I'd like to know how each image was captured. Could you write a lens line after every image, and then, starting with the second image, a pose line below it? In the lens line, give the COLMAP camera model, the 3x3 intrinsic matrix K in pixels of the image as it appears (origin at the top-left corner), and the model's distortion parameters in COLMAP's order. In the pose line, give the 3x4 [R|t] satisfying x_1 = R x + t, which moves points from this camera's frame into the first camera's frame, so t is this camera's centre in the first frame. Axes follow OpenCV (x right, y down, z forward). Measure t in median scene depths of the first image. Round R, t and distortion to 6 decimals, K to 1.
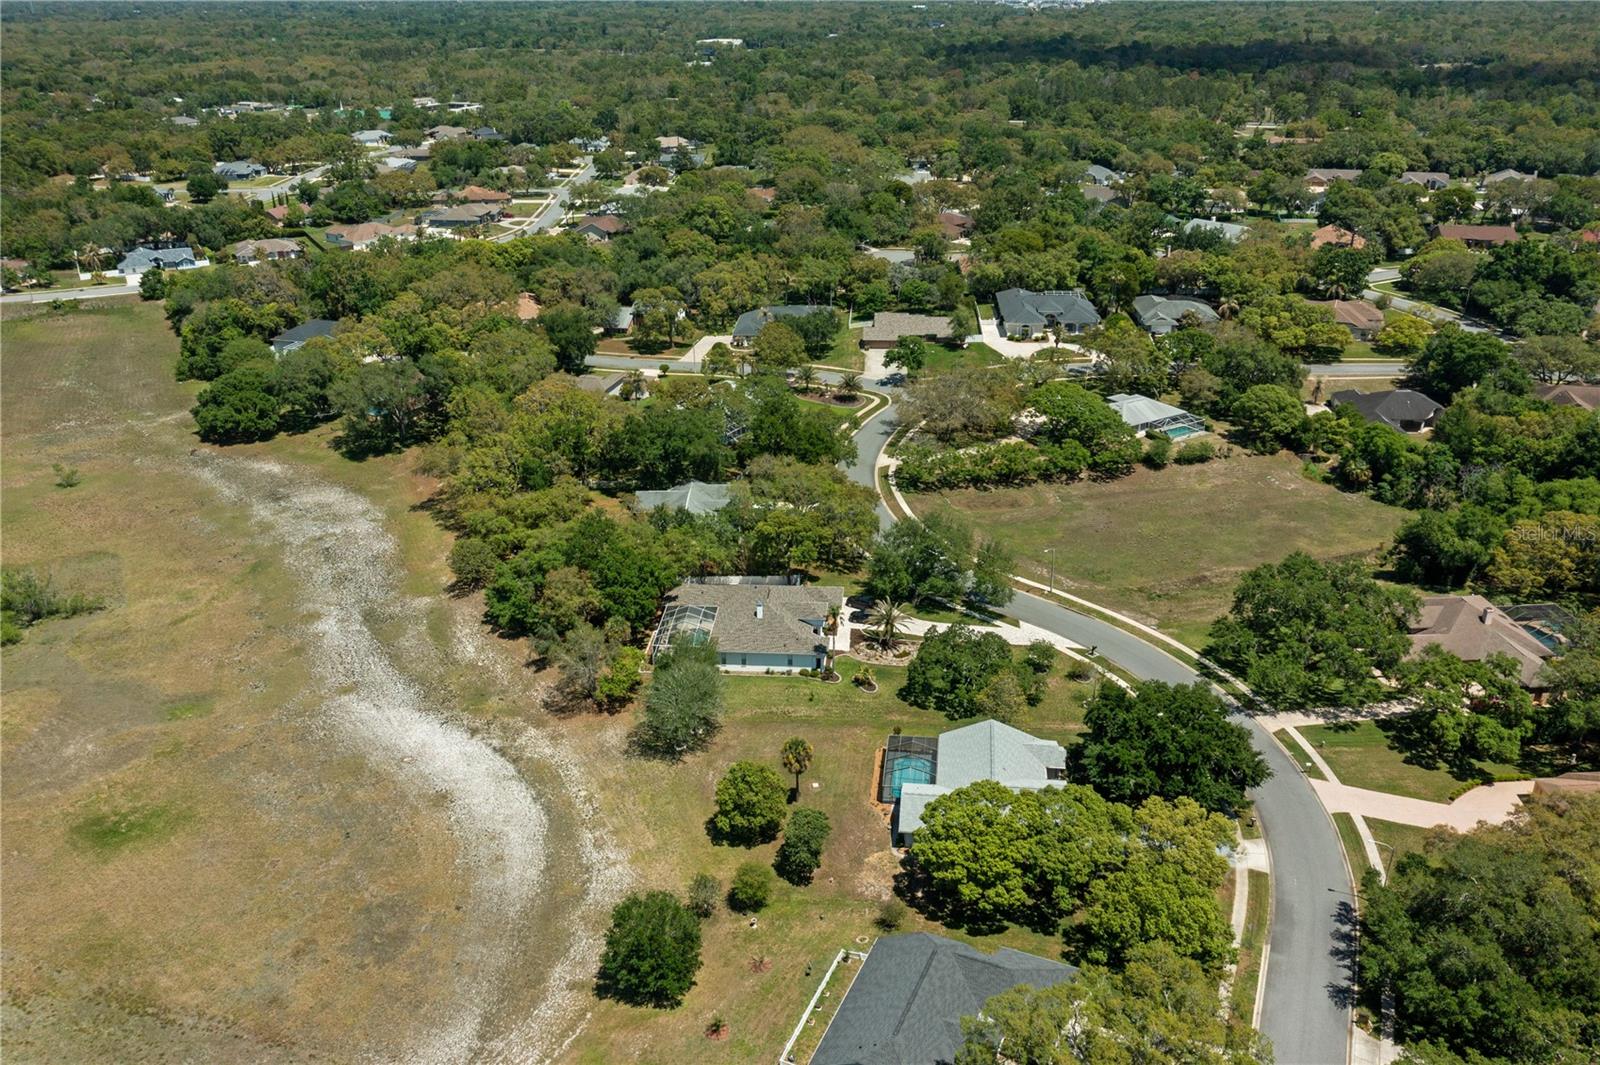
lens RADIAL K [[1263.1, 0, 796.2], [0, 1263.1, 536.9], [0, 0, 1]] dist [0.003050, 0.008002]
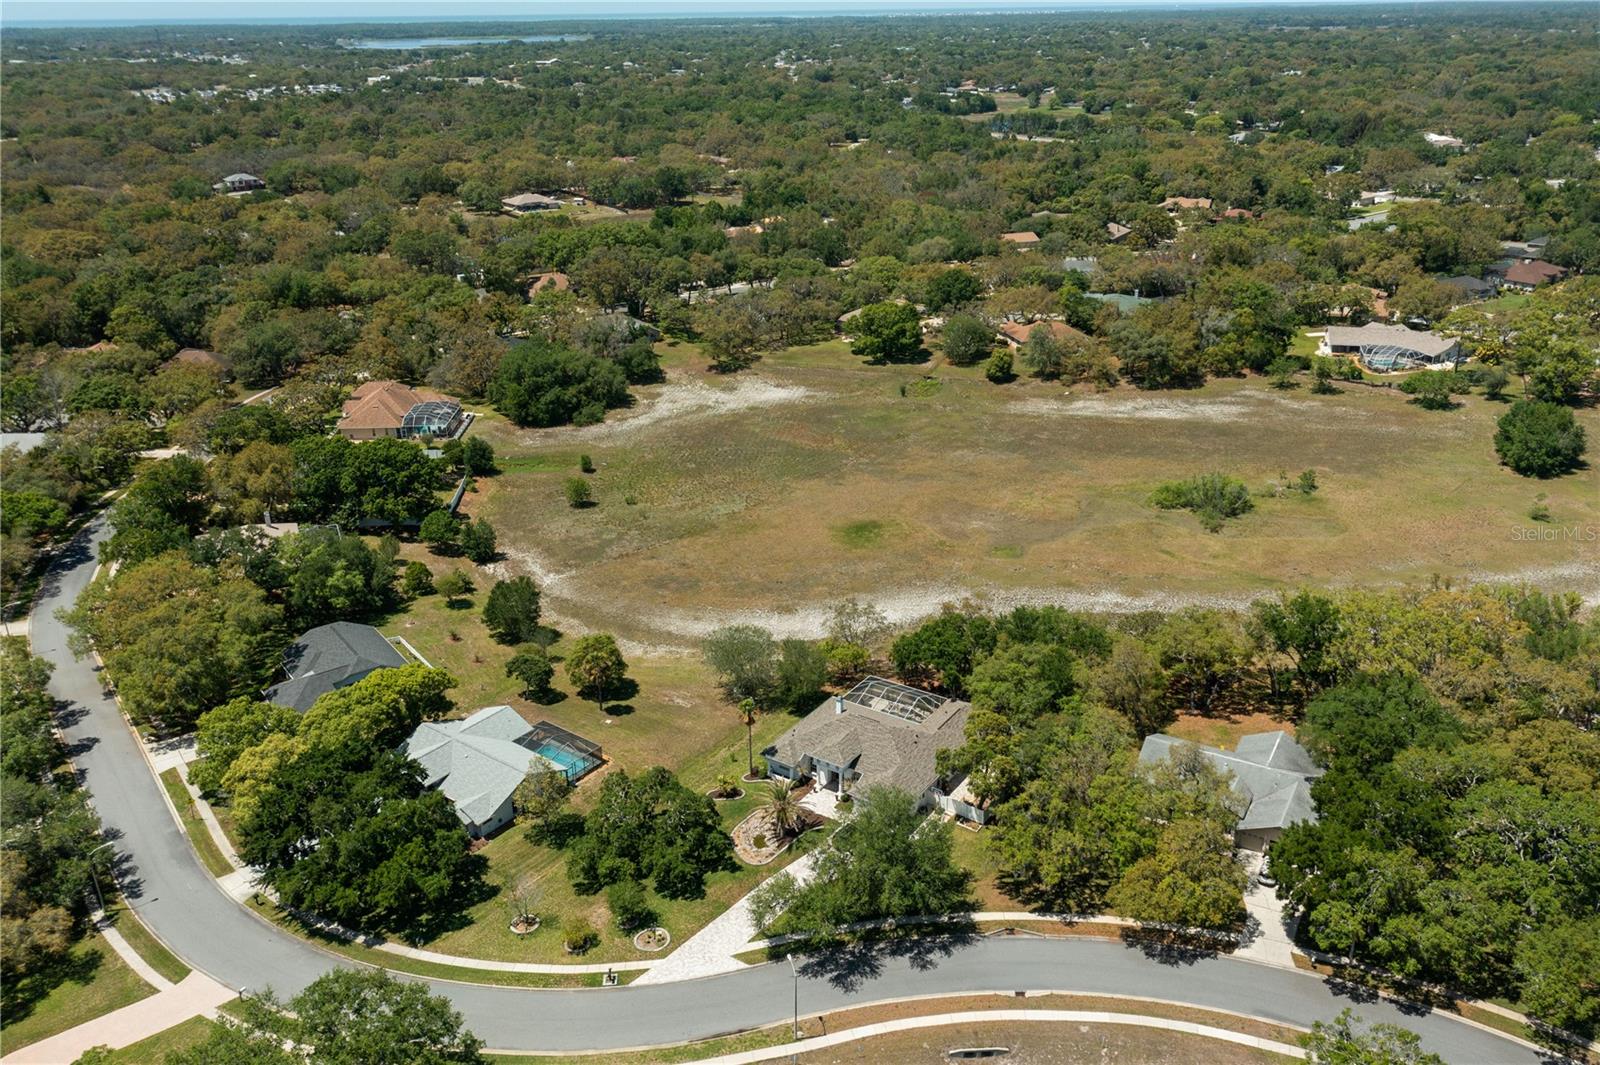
lens RADIAL K [[1263.1, 0, 796.2], [0, 1263.1, 536.9], [0, 0, 1]] dist [0.003050, 0.008002]
pose [[-0.494530, 0.354493, -0.793584, 0.776427], [-0.333936, 0.765475, 0.550032, -0.612889], [0.802451, 0.537013, -0.260172, 1.350277]]
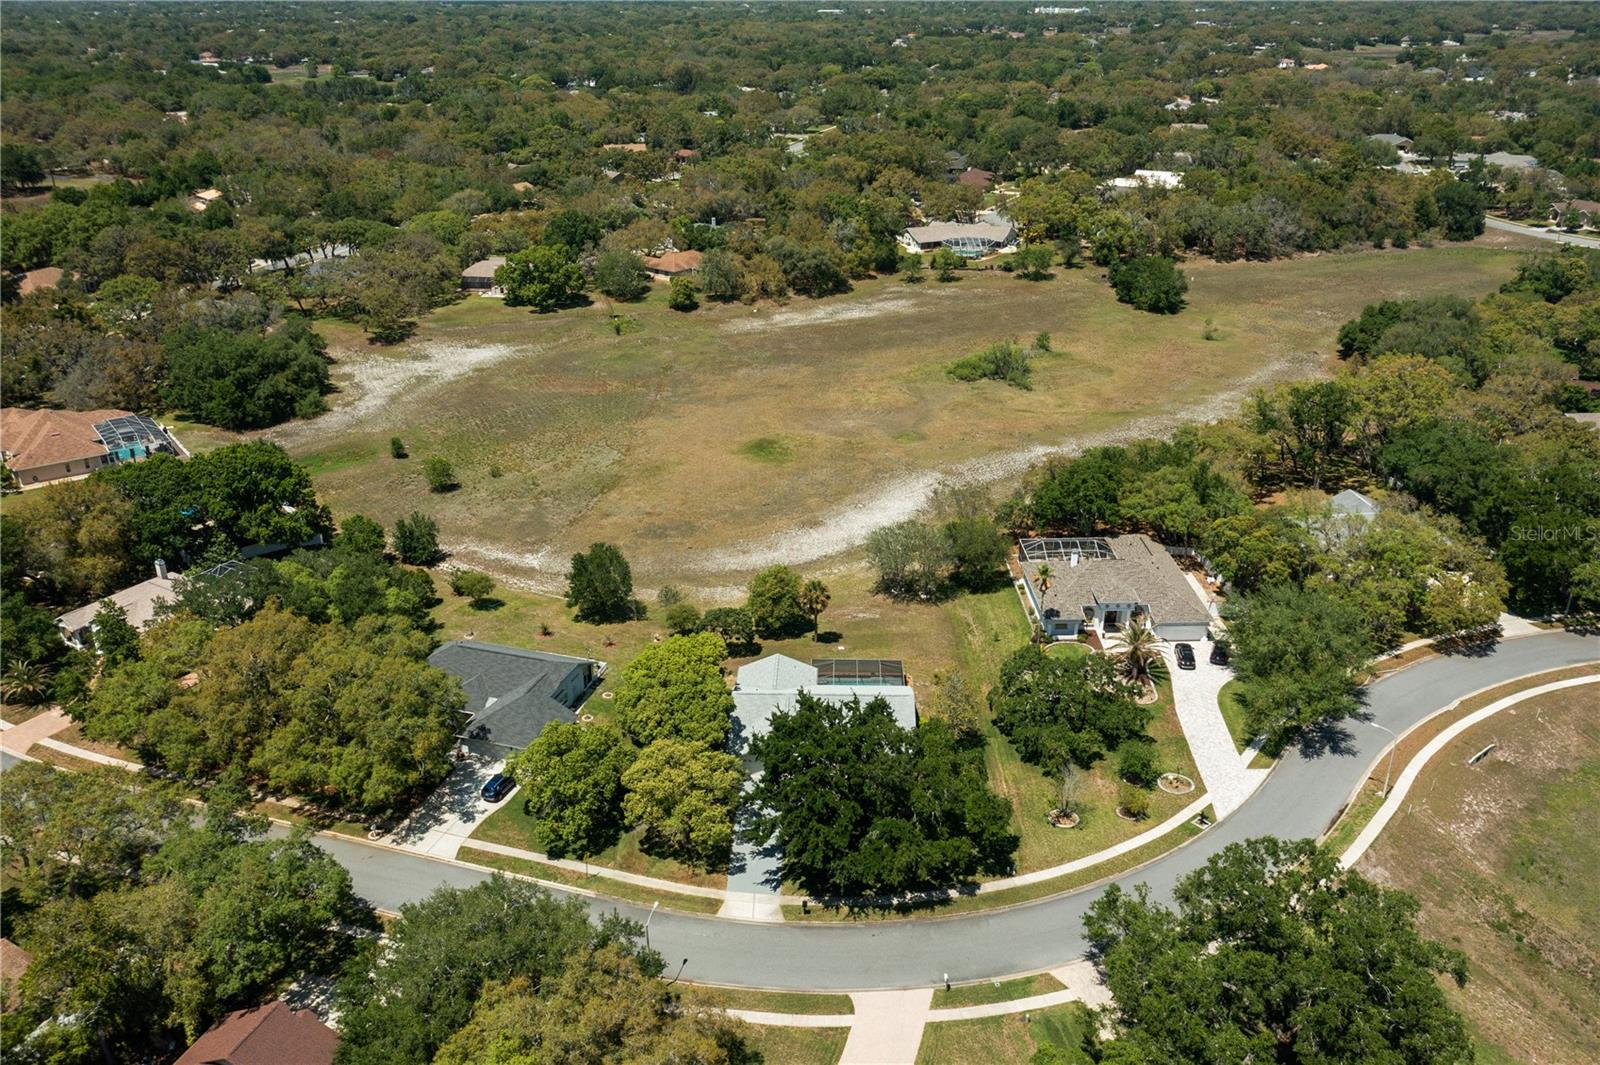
lens RADIAL K [[1285.8, 0, 806.6], [0, 1285.8, 488.0], [0, 0, 1]] dist [0.001495, 0.011627]
pose [[0.104187, 0.377326, -0.920201, 0.945862], [-0.402491, 0.862081, 0.307924, -0.234688], [0.909476, 0.338291, 0.241688, 0.677687]]
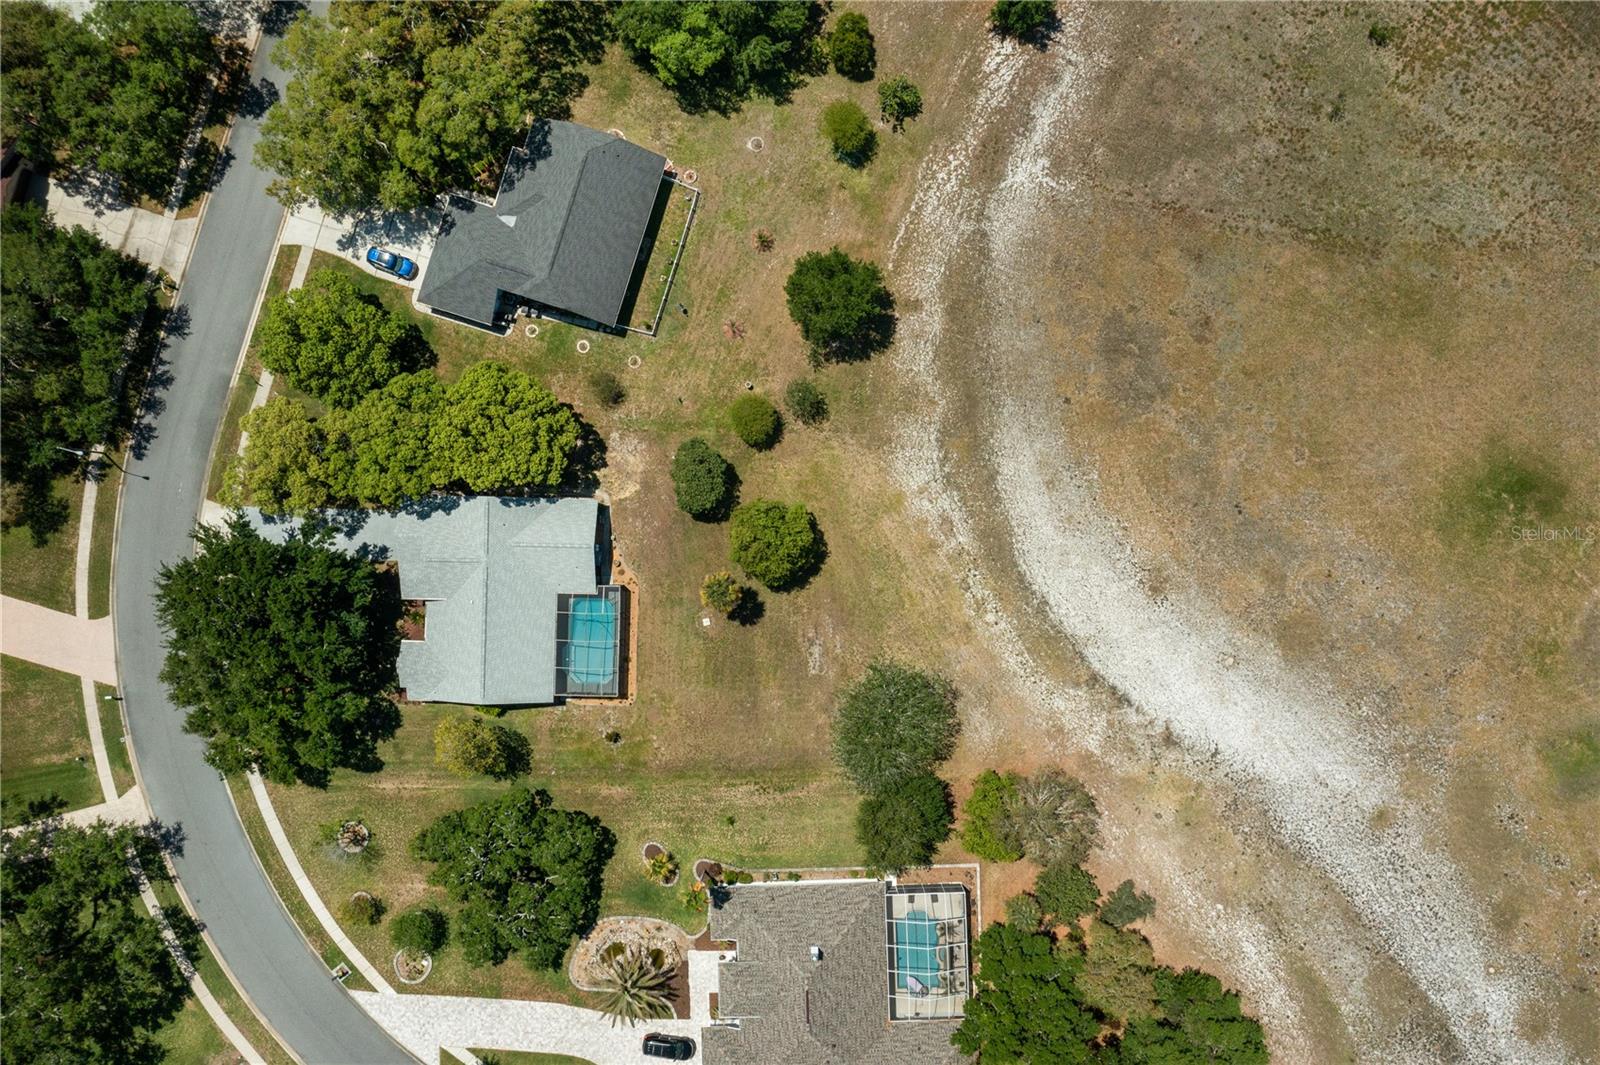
lens RADIAL K [[1285.8, 0, 806.6], [0, 1285.8, 488.0], [0, 0, 1]] dist [0.001495, 0.011627]
pose [[-0.993985, 0.108498, 0.014914, -0.073369], [-0.029852, -0.399435, 0.916276, -0.549999], [0.105371, 0.910319, 0.400271, 0.592562]]
